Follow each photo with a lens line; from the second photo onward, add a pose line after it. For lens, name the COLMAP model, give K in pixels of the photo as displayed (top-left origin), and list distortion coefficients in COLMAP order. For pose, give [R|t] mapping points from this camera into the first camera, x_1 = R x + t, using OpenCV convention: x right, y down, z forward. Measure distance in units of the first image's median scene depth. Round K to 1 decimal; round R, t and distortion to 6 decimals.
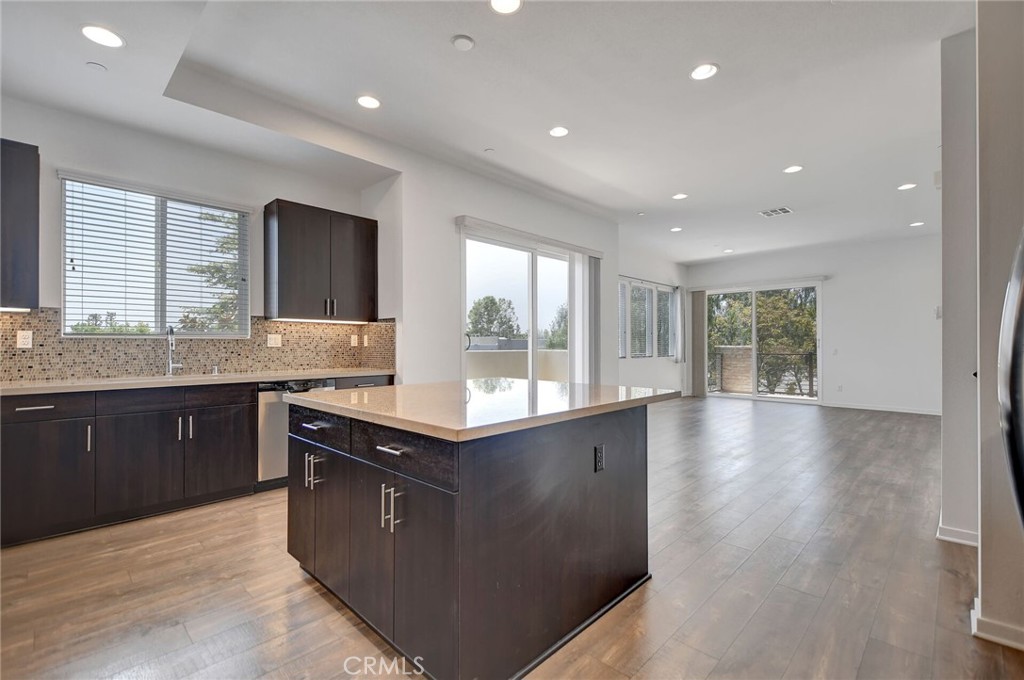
lens RADIAL K [[453.6, 0, 501.0], [0, 453.6, 342.8], [0, 0, 1]] dist [0.026884, -0.016400]
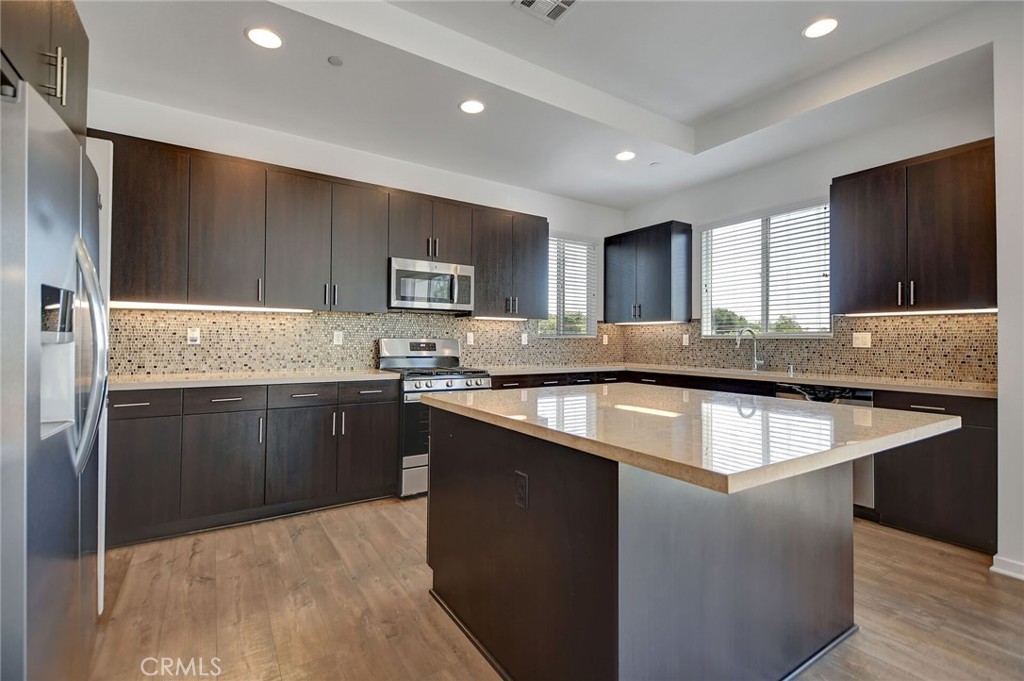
lens RADIAL K [[452.9, 0, 511.5], [0, 452.9, 333.8], [0, 0, 1]] dist [0.012341, -0.000473]
pose [[-0.209354, -0.016688, -0.977697, 0.570299], [-0.003111, 0.999861, -0.016401, -0.000559], [0.977835, -0.000392, -0.209377, 0.667030]]
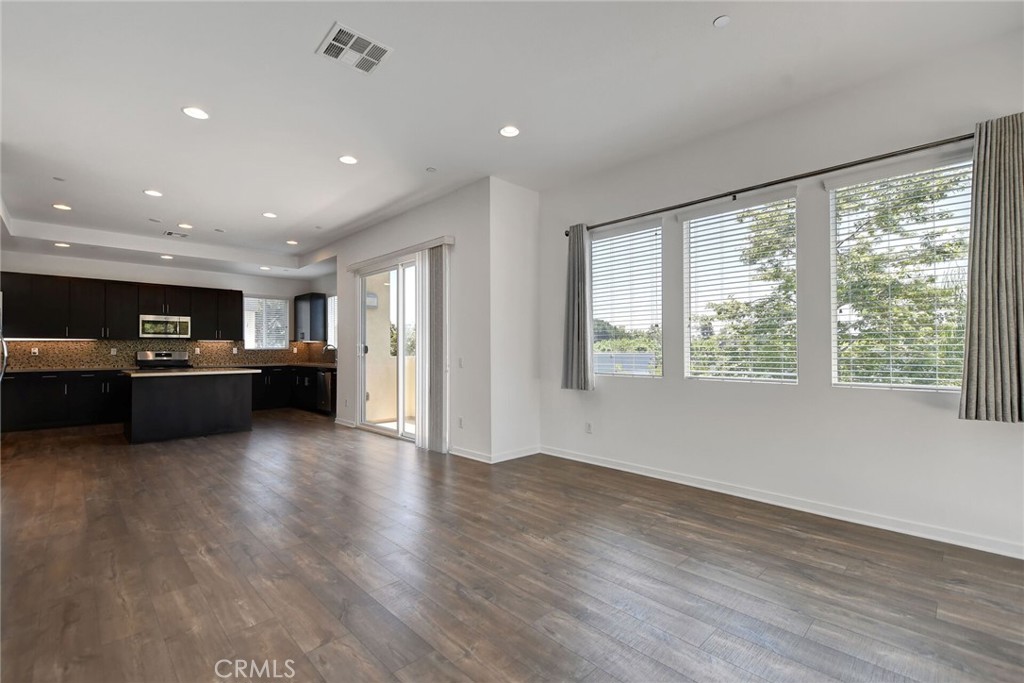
lens RADIAL K [[449.3, 0, 509.8], [0, 449.3, 343.2], [0, 0, 1]] dist [0.027277, -0.015814]
pose [[-0.021931, -0.014083, -0.999660, 1.918395], [0.008755, 0.999860, -0.014278, 0.001353], [0.999721, -0.009065, -0.021805, 2.156348]]
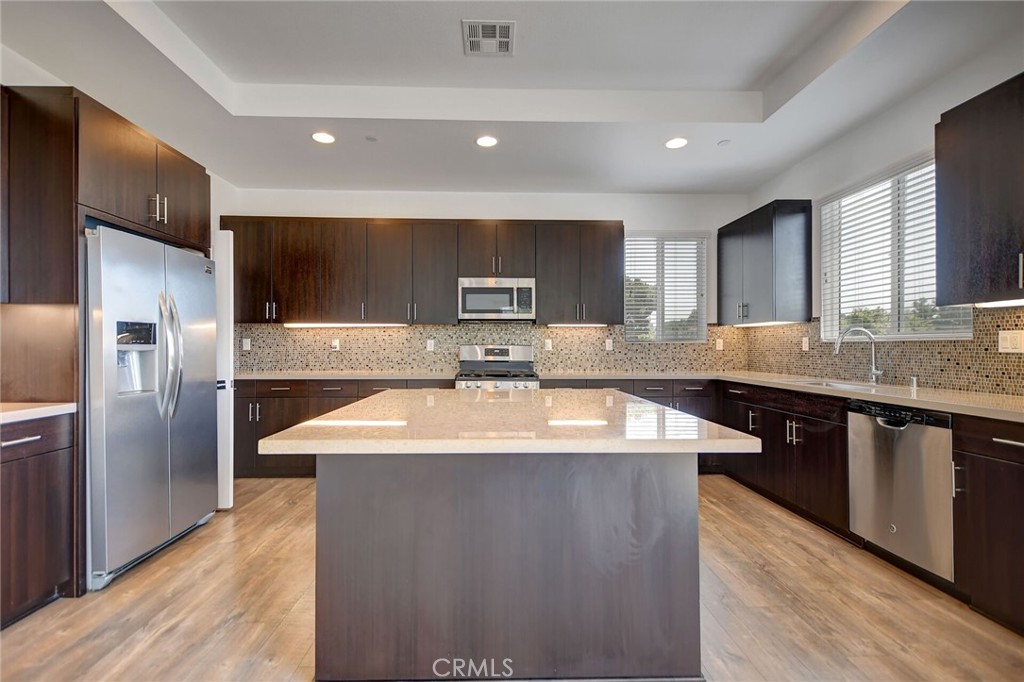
lens RADIAL K [[449.3, 0, 509.8], [0, 449.3, 342.7], [0, 0, 1]] dist [0.027277, -0.015814]
pose [[-0.686104, -0.005872, -0.727479, 0.412785], [0.003207, 0.999933, -0.011096, 0.000915], [0.727496, -0.009947, -0.686040, 1.148015]]
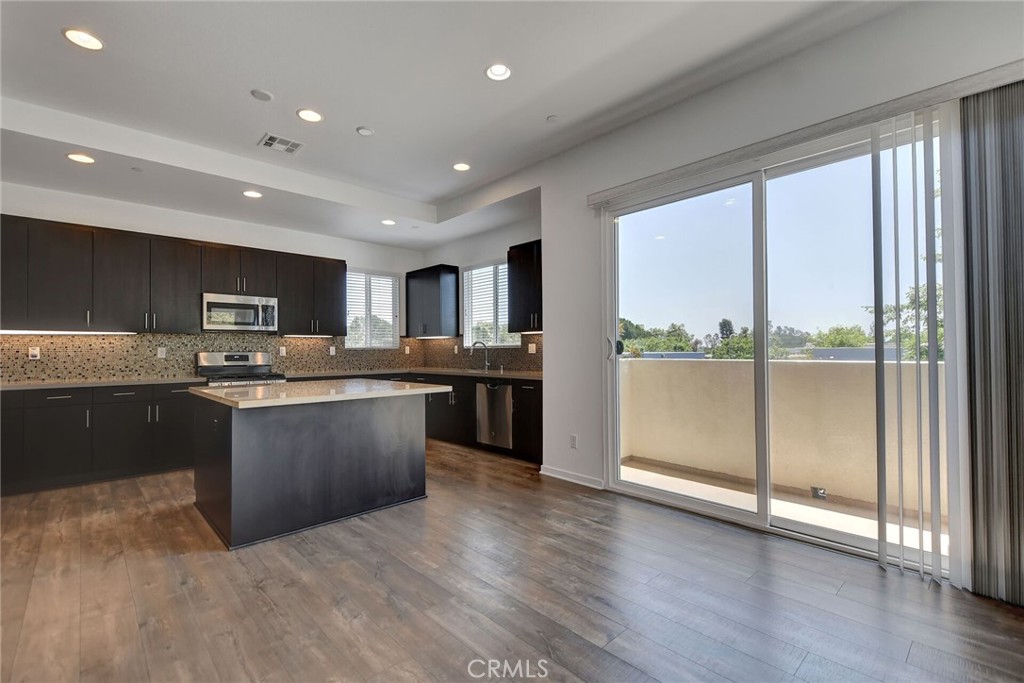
lens RADIAL K [[449.3, 0, 509.8], [0, 449.3, 343.2], [0, 0, 1]] dist [0.027277, -0.015814]
pose [[-0.036218, -0.013565, -0.999252, 1.013834], [0.012101, 0.999829, -0.014011, -0.003629], [0.999271, -0.012600, -0.036048, 1.209377]]
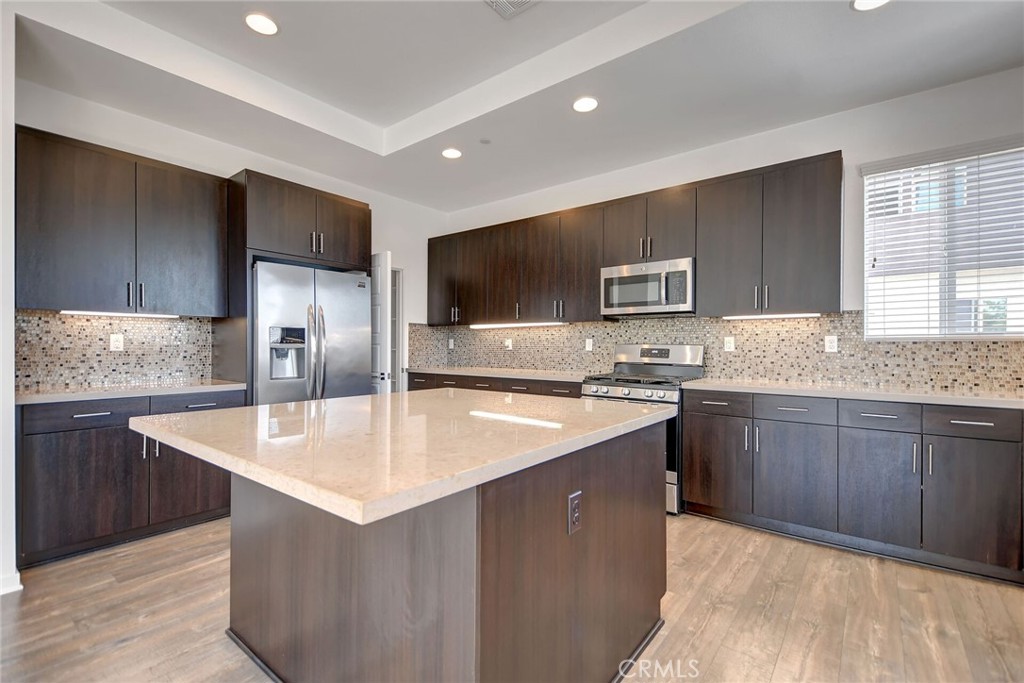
lens RADIAL K [[455.4, 0, 510.1], [0, 455.4, 344.4], [0, 0, 1]] dist [0.031188, -0.016713]
pose [[-0.992919, -0.002505, -0.118768, -0.052921], [-0.001590, 0.999968, -0.007800, 0.002218], [0.118784, -0.007556, -0.992891, 1.274003]]
